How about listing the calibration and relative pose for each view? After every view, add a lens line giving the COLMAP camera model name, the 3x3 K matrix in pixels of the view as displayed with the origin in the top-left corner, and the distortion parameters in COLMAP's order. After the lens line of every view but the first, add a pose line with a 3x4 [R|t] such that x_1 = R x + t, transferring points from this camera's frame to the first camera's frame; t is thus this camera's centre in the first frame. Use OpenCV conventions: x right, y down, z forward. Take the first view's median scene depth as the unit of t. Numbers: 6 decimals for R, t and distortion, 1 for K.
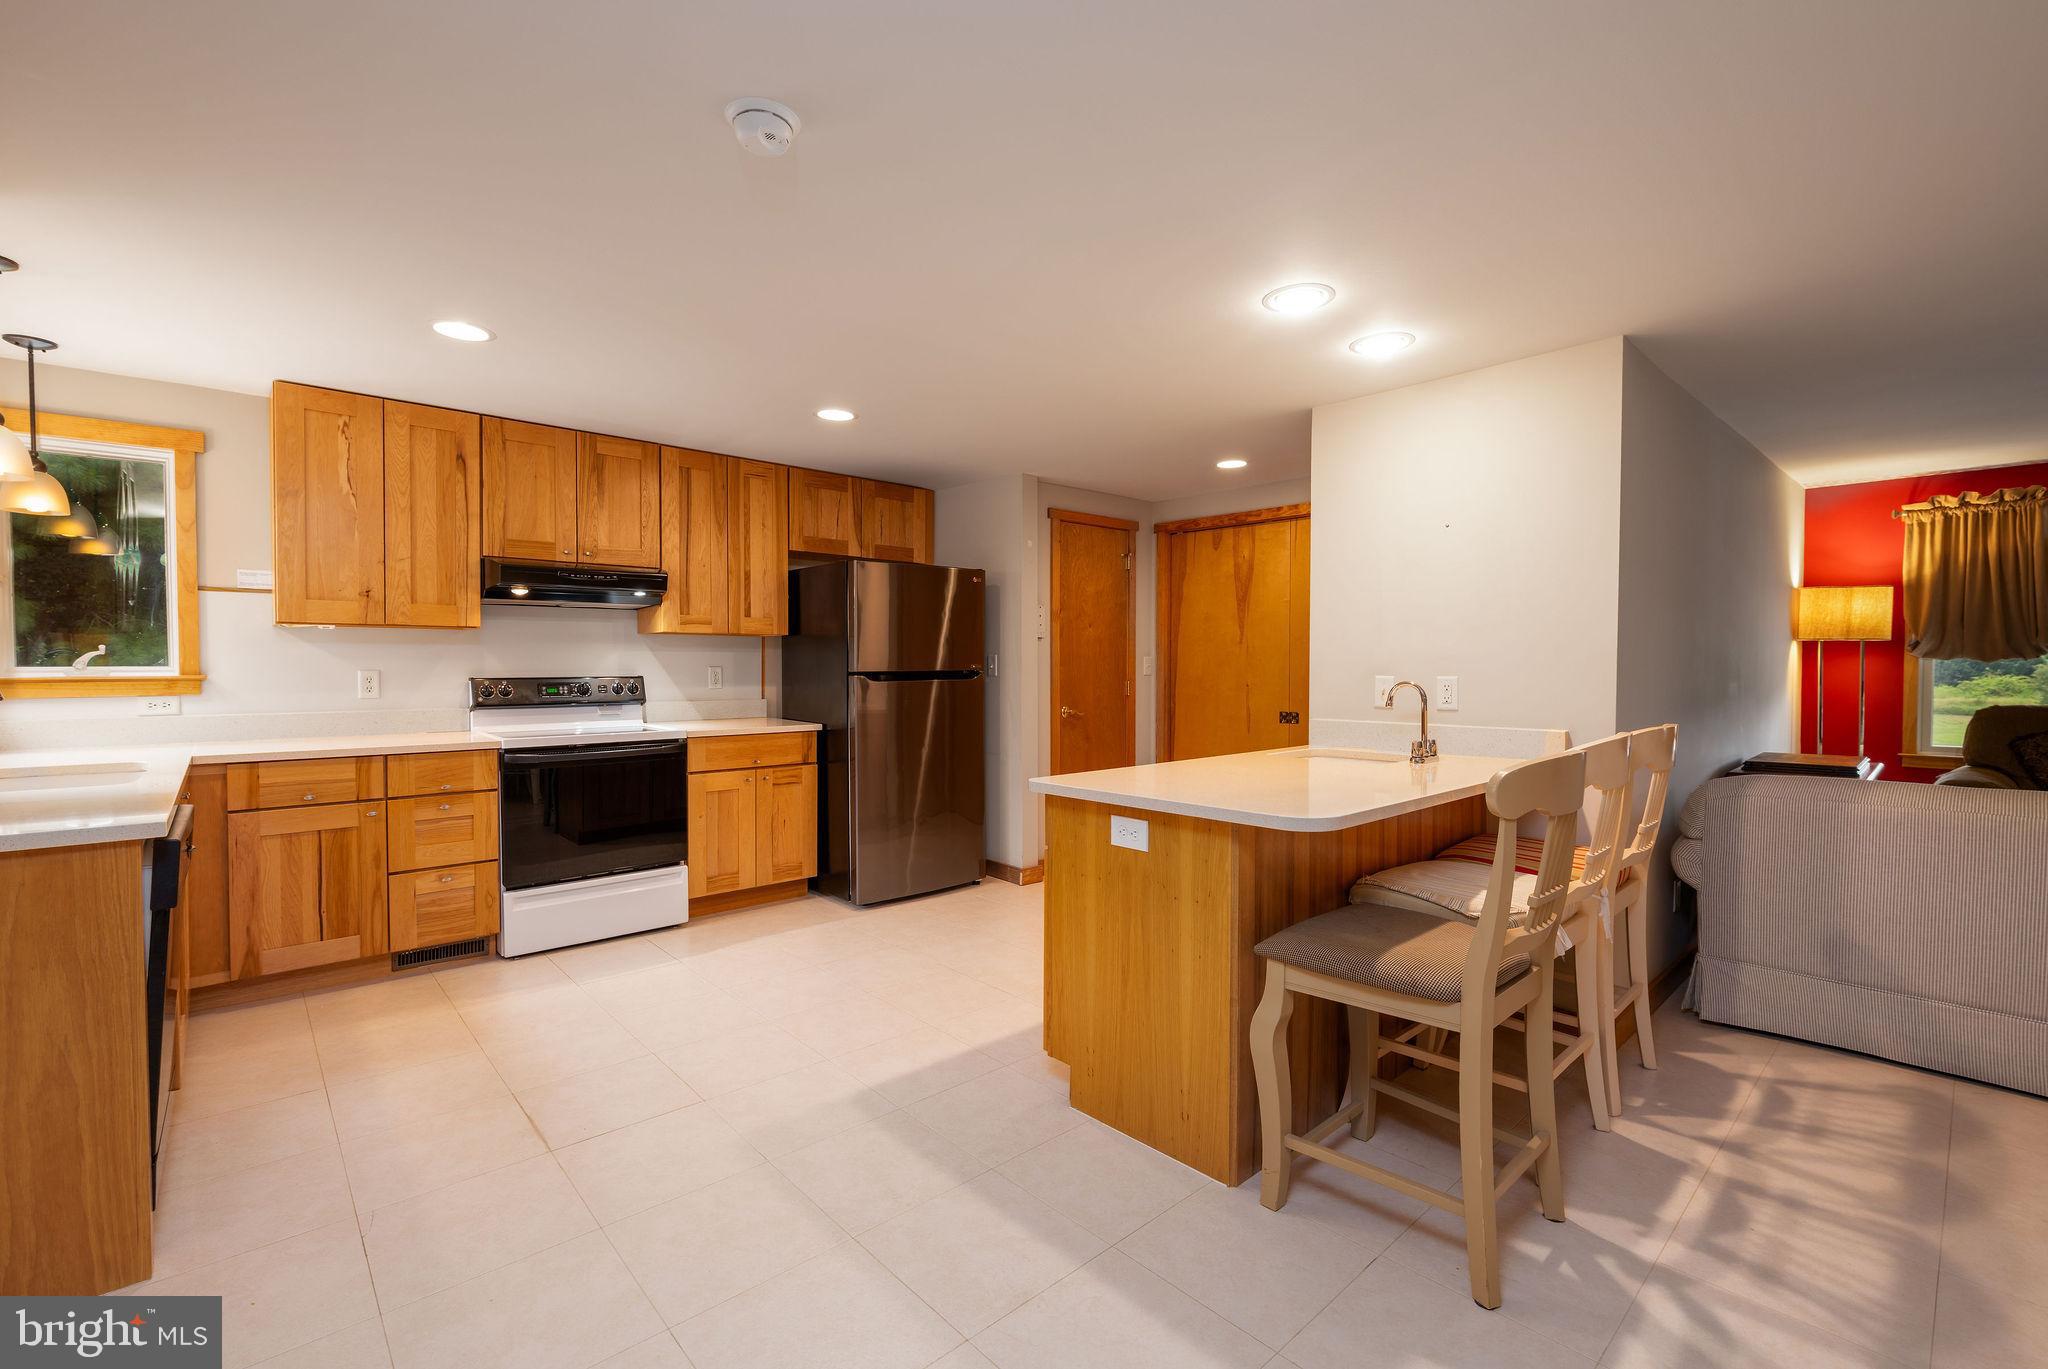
lens RADIAL K [[869.7, 0, 1022.1], [0, 869.7, 684.5], [0, 0, 1]] dist [-0.002118, 0.000041]
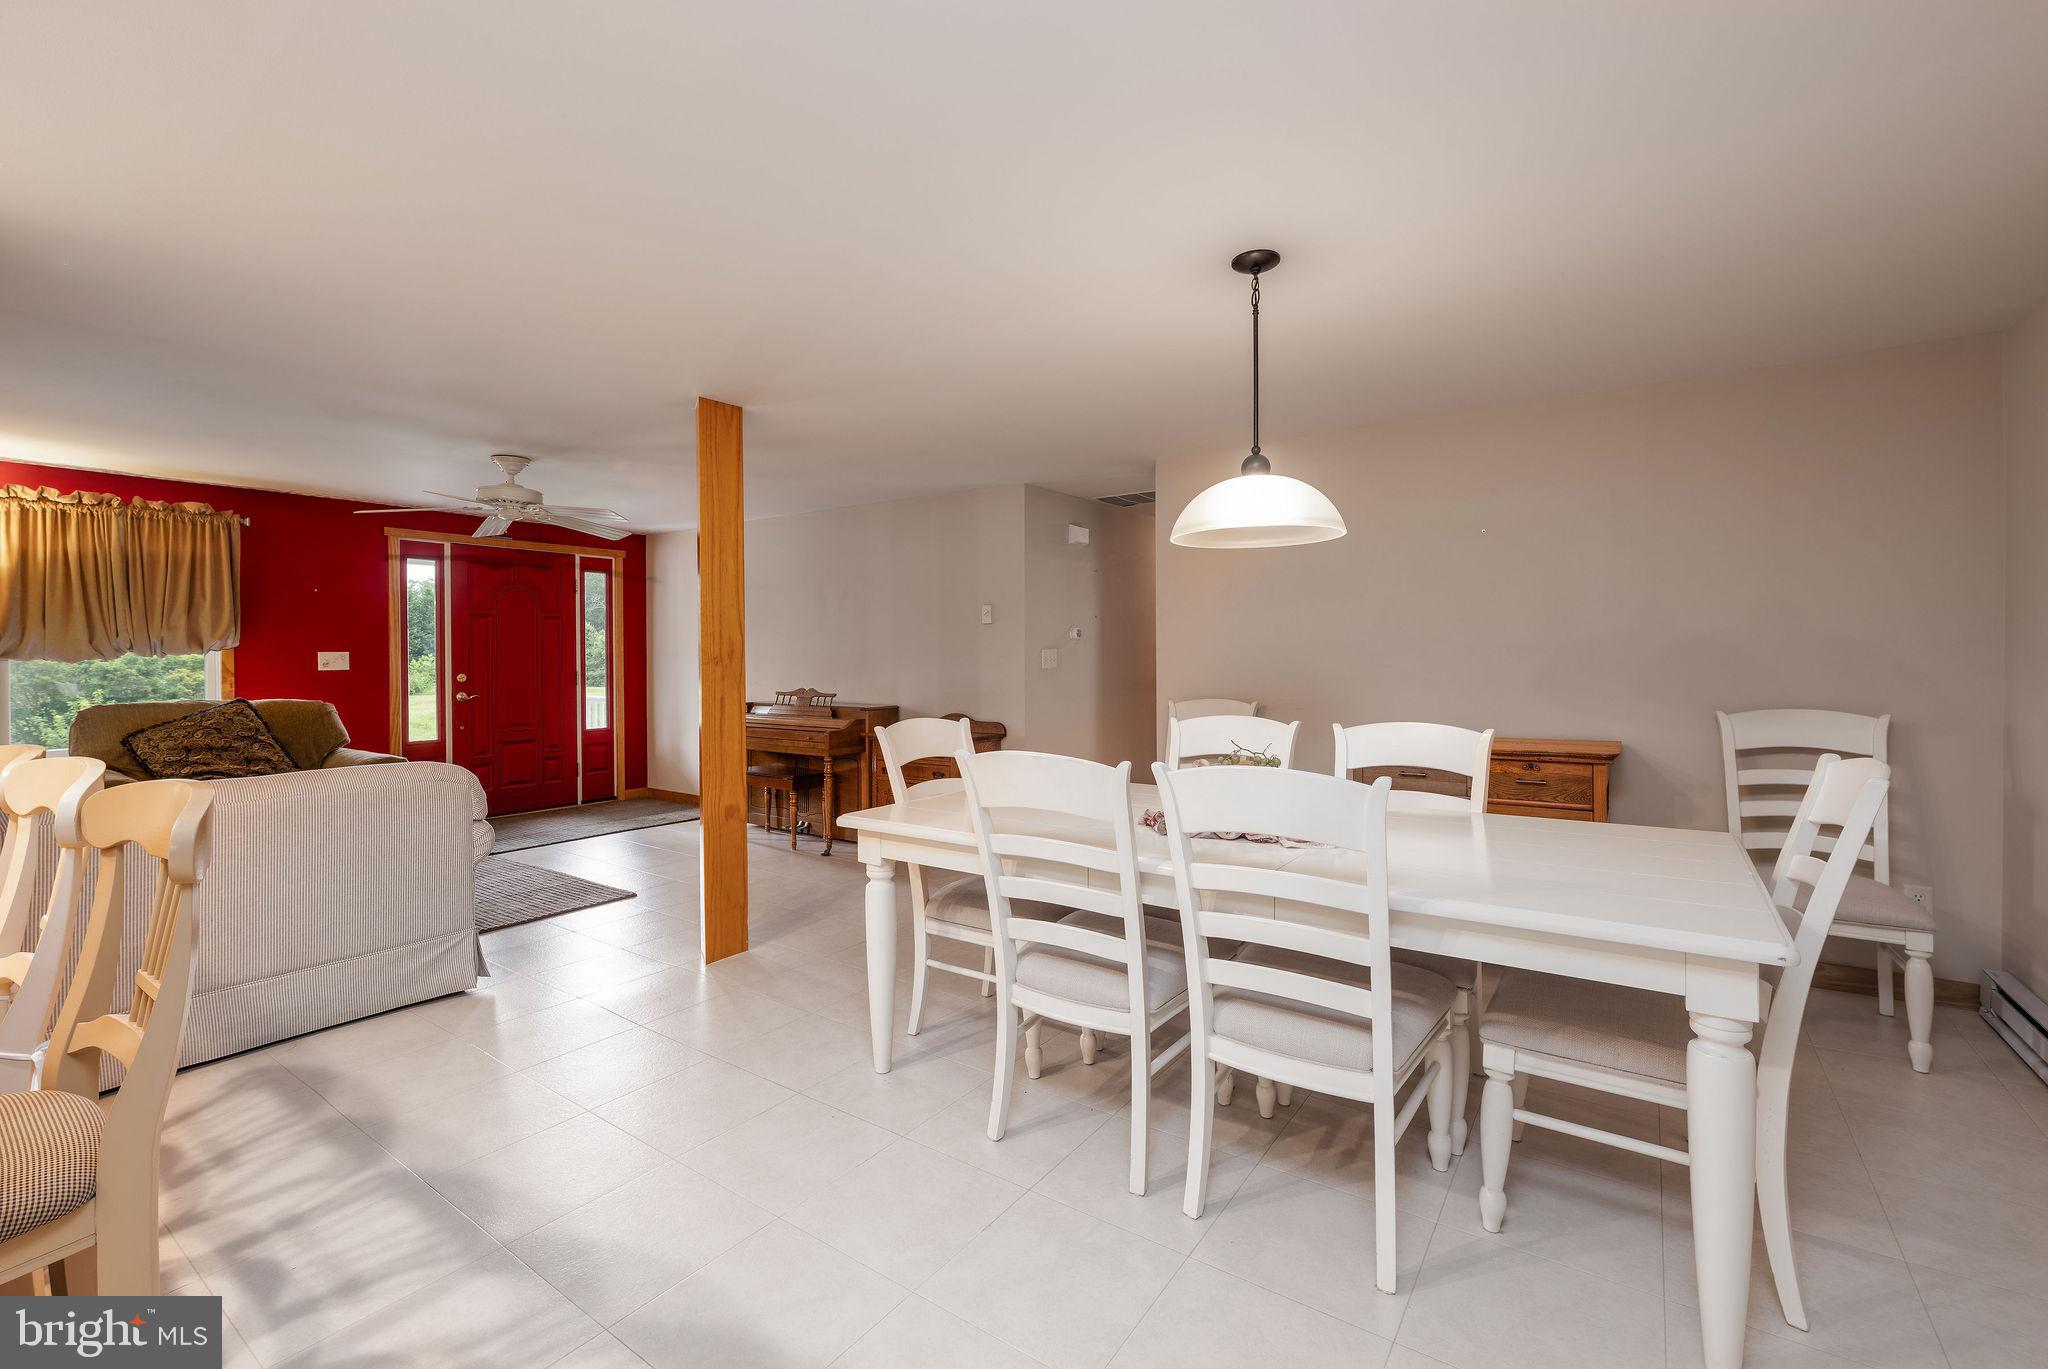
lens RADIAL K [[869.7, 0, 1010.8], [0, 869.7, 668.2], [0, 0, 1]] dist [-0.002118, 0.000041]
pose [[-0.197563, -0.010294, 0.980236, -0.169631], [0.033915, 0.999274, 0.017329, -0.000496], [-0.979703, 0.036669, -0.197070, 0.335211]]
